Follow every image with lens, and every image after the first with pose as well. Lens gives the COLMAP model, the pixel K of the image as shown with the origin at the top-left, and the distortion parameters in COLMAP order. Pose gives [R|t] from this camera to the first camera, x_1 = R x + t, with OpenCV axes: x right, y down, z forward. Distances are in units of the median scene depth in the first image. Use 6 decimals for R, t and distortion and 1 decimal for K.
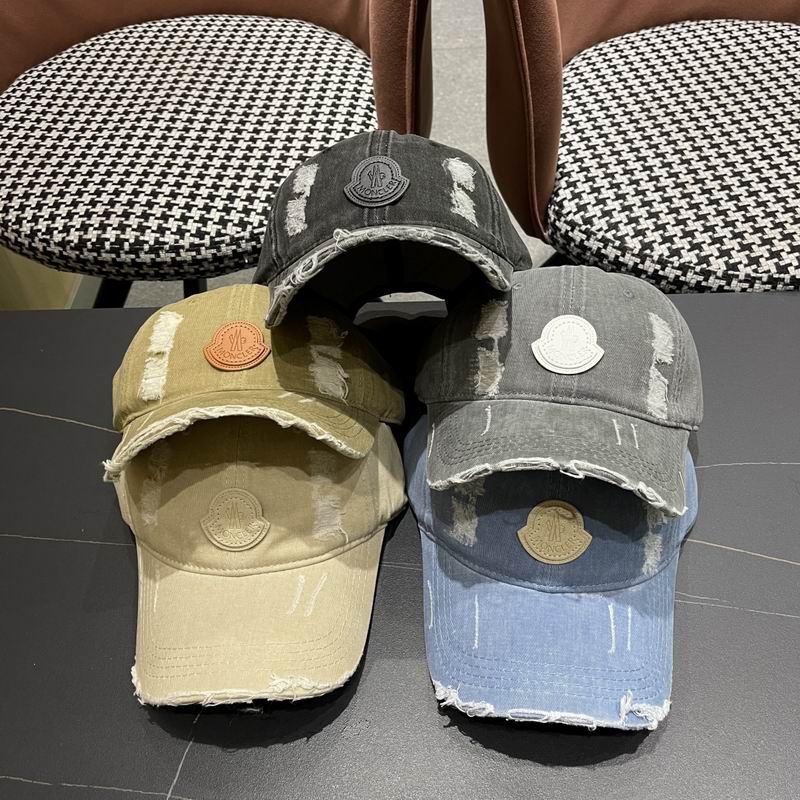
lens RADIAL K [[831.8, 0, 401.7], [0, 831.8, 405.4], [0, 0, 1]] dist [0.015264, 0.000000]
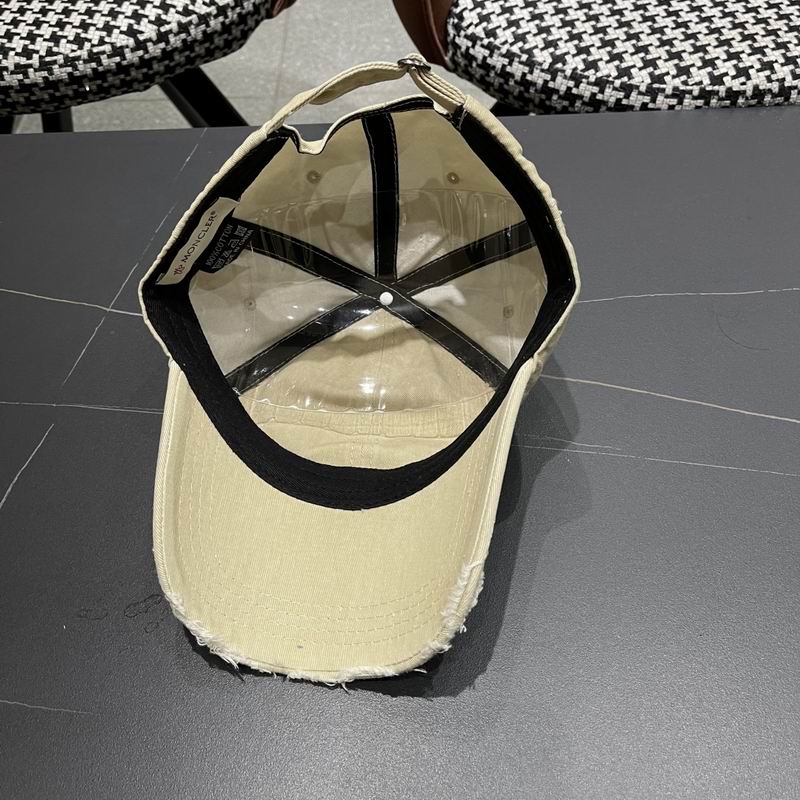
lens RADIAL K [[831.8, 0, 399.8], [0, 831.8, 403.6], [0, 0, 1]] dist [0.015264, 0.000000]
pose [[0.999848, -0.010339, 0.014016, 0.115967], [0.009530, 0.998350, 0.056618, 0.101482], [-0.014578, -0.056475, 0.998298, 0.143095]]
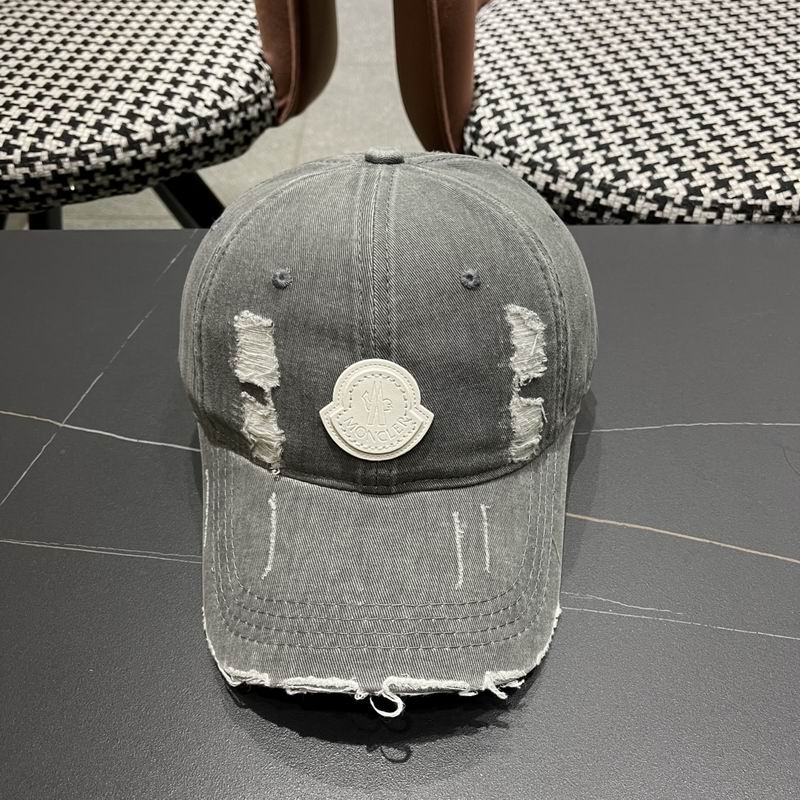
lens RADIAL K [[831.8, 0, 410.4], [0, 831.8, 408.0], [0, 0, 1]] dist [0.015264, 0.000000]
pose [[0.999560, 0.016801, 0.024427, 0.114025], [-0.014513, 0.995744, -0.091008, 0.098177], [-0.025852, 0.090614, 0.995551, 0.249267]]
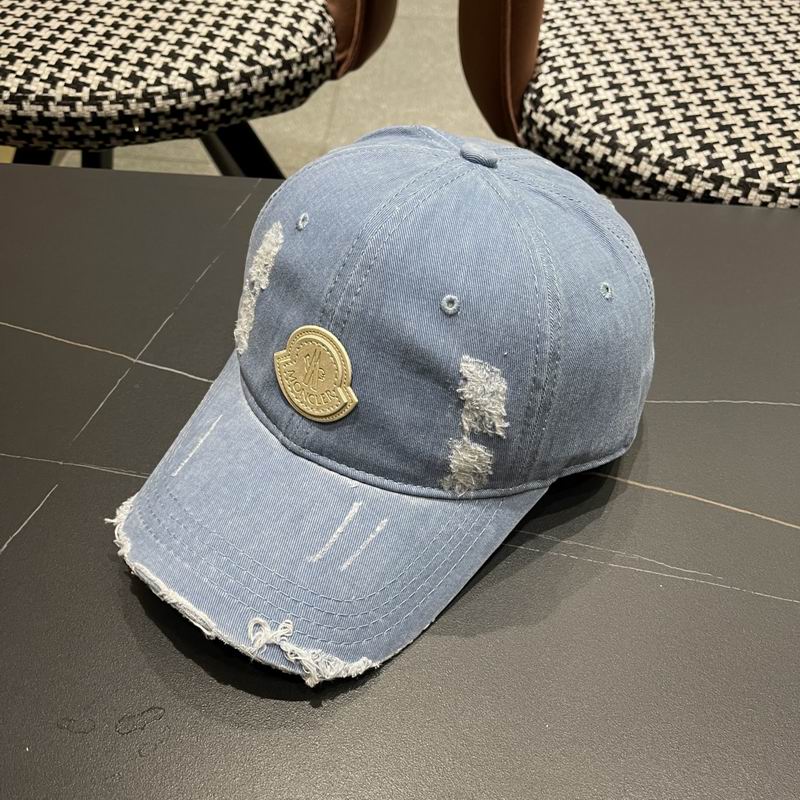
lens RADIAL K [[831.8, 0, 400.7], [0, 831.8, 413.1], [0, 0, 1]] dist [0.015264, 0.000000]
pose [[0.996277, 0.084834, 0.015370, 0.074264], [-0.084214, 0.995750, -0.037284, 0.104893], [-0.018467, 0.035851, 0.999187, 0.225902]]
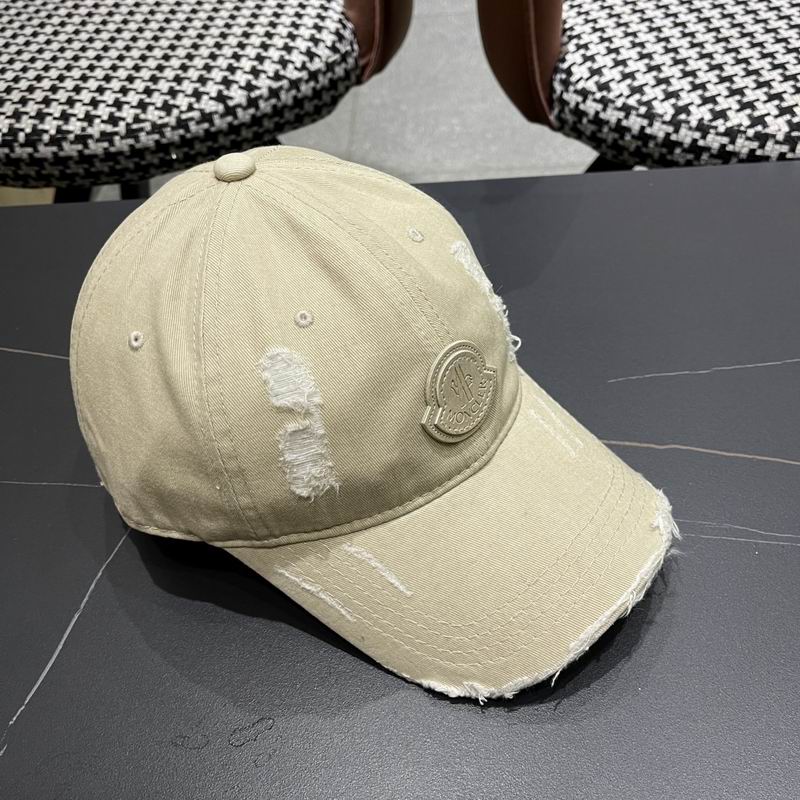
lens RADIAL K [[831.8, 0, 403.1], [0, 831.8, 413.0], [0, 0, 1]] dist [0.015264, 0.000000]
pose [[0.999274, -0.016758, -0.034218, 0.057629], [0.015460, 0.999164, -0.037841, 0.109201], [0.034823, 0.037284, 0.998698, 0.226181]]
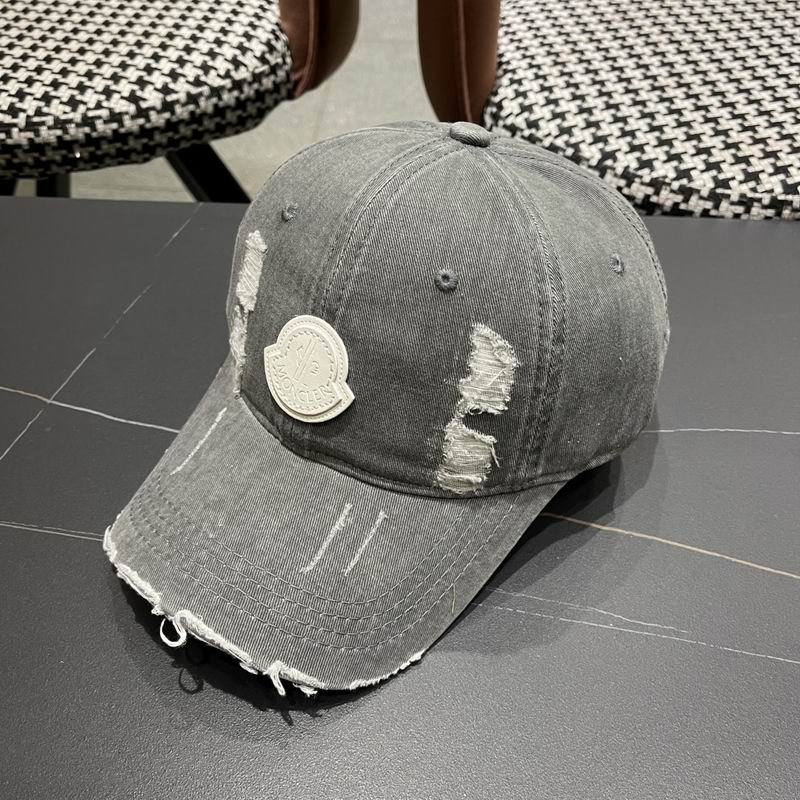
lens RADIAL K [[831.8, 0, 410.0], [0, 831.8, 406.2], [0, 0, 1]] dist [0.015264, 0.000000]
pose [[0.998149, 0.060235, 0.008400, 0.122044], [-0.059473, 0.995602, -0.072390, 0.090446], [-0.012723, 0.071756, 0.997341, 0.273469]]
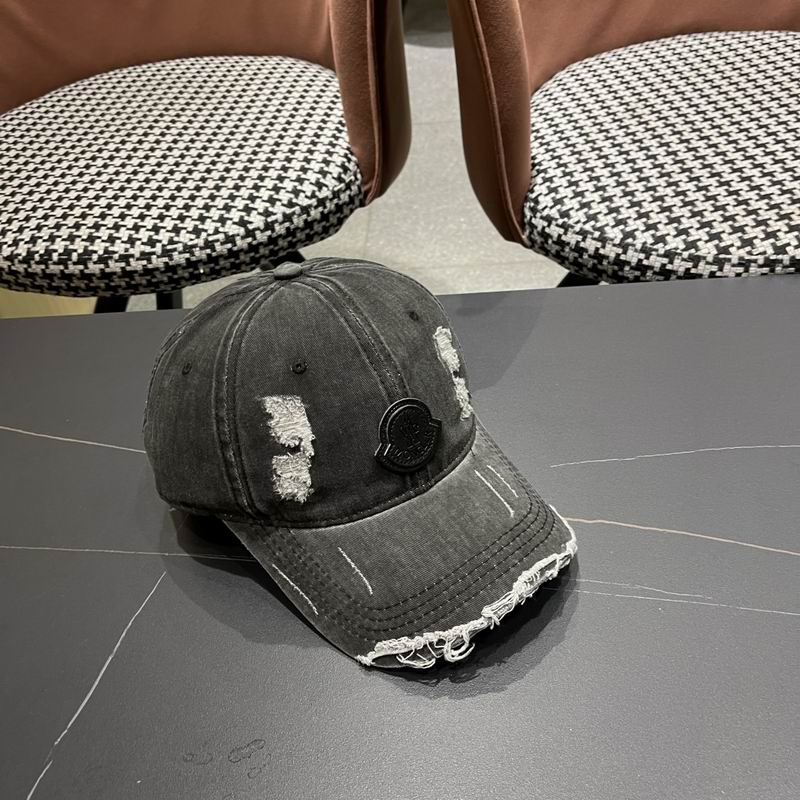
lens RADIAL K [[831.8, 0, 411.8], [0, 831.8, 412.1], [0, 0, 1]] dist [0.015264, 0.000000]
pose [[0.998270, -0.018972, -0.055645, 0.101773], [0.011874, 0.992058, -0.125223, 0.107805], [0.057579, 0.124346, 0.990567, 0.107246]]
